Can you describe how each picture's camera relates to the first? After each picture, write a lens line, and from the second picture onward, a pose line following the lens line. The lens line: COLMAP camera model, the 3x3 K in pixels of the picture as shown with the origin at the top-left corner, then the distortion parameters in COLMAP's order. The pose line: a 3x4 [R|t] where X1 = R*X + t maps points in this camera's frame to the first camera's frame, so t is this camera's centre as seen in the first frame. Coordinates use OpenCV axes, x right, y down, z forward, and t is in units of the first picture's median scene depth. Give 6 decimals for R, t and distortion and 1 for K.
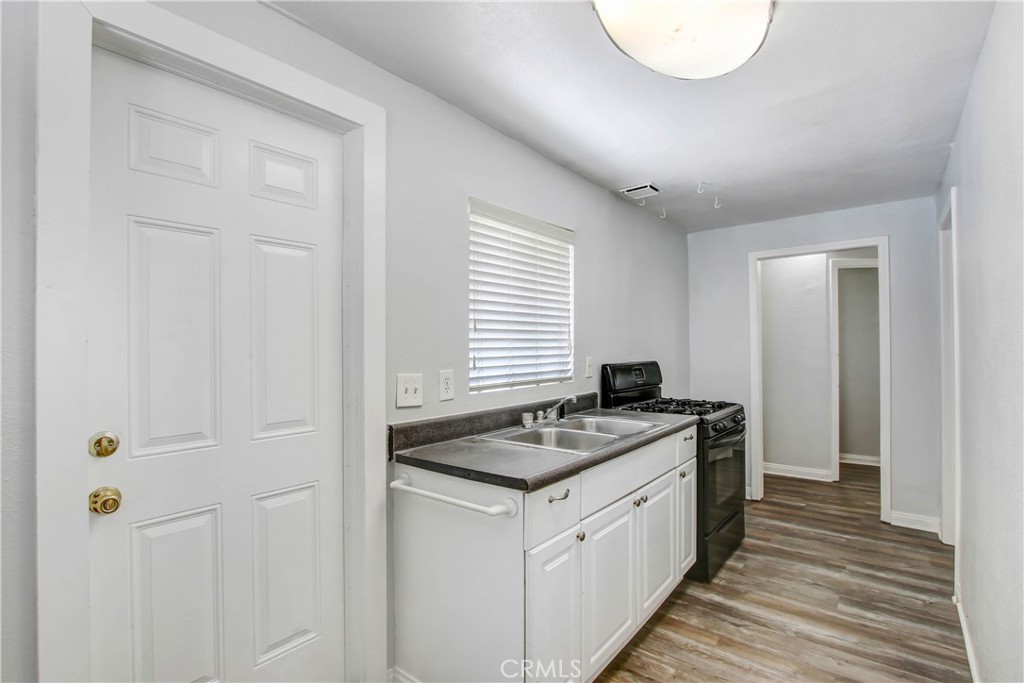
lens RADIAL K [[486.4, 0, 512.0], [0, 486.4, 341.5], [0, 0, 1]] dist [-0.001099, -0.000251]
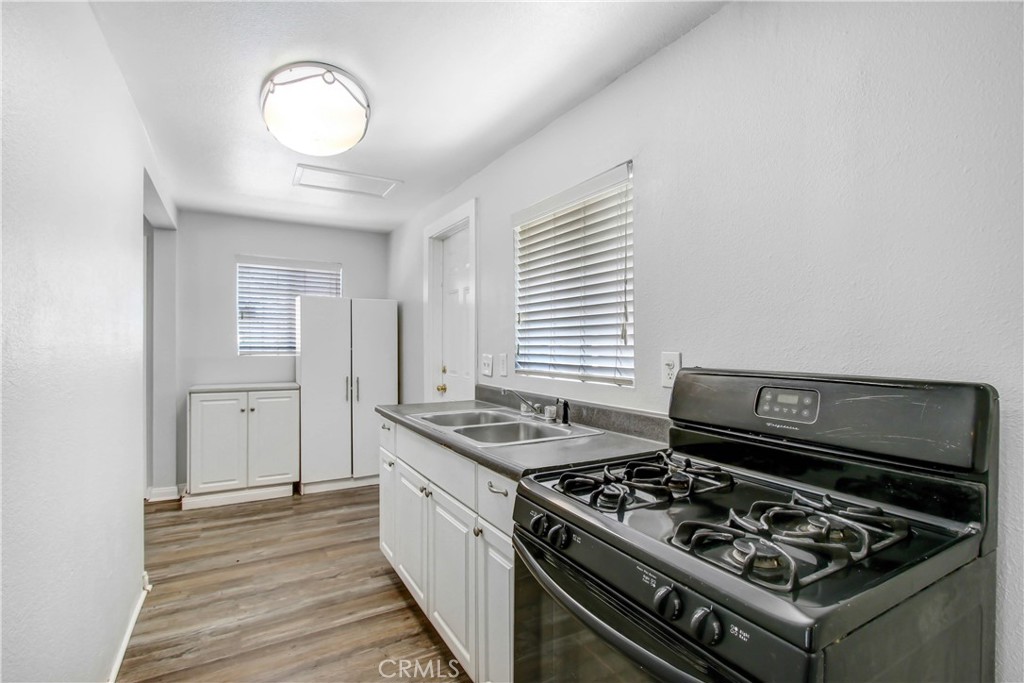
lens RADIAL K [[486.4, 0, 512.0], [0, 486.4, 341.5], [0, 0, 1]] dist [-0.001099, -0.000251]
pose [[-0.360328, 0.001915, -0.932824, 1.023223], [0.007199, 0.999974, -0.000728, 0.023840], [0.932798, -0.006978, -0.360332, 1.387333]]
